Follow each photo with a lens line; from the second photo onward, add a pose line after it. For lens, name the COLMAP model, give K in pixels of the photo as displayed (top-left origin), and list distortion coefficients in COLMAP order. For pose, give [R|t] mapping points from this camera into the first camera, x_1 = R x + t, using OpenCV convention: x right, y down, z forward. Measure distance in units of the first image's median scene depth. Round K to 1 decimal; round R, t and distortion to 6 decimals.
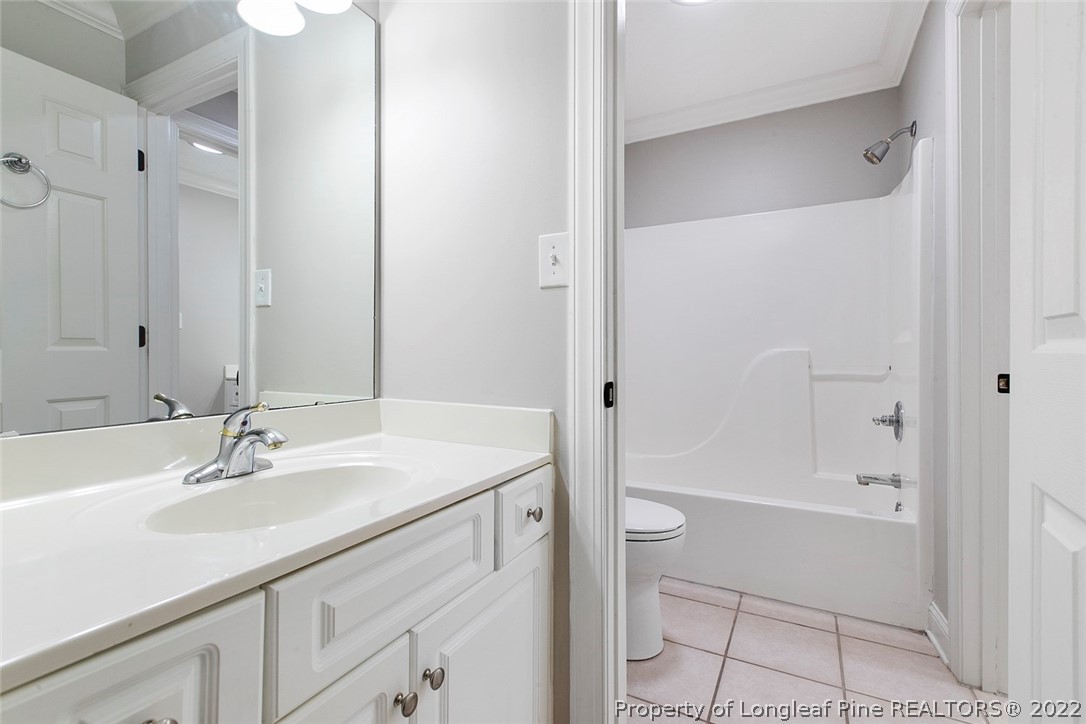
lens RADIAL K [[498.5, 0, 541.7], [0, 498.5, 353.5], [0, 0, 1]] dist [0.002723, 0.000409]
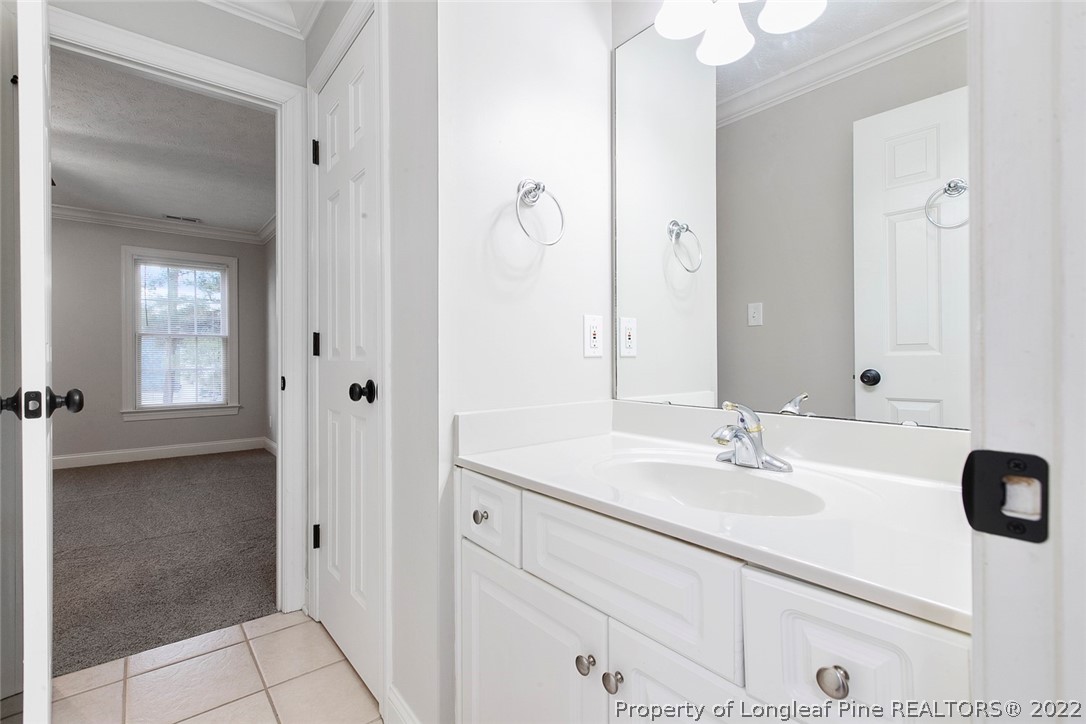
lens RADIAL K [[498.5, 0, 541.0], [0, 498.5, 366.1], [0, 0, 1]] dist [0.002723, 0.000409]
pose [[-0.392389, 0.011955, -0.919722, 0.424578], [0.003663, 0.999928, 0.011435, 0.002056], [0.919792, 0.001118, -0.392405, 0.708124]]
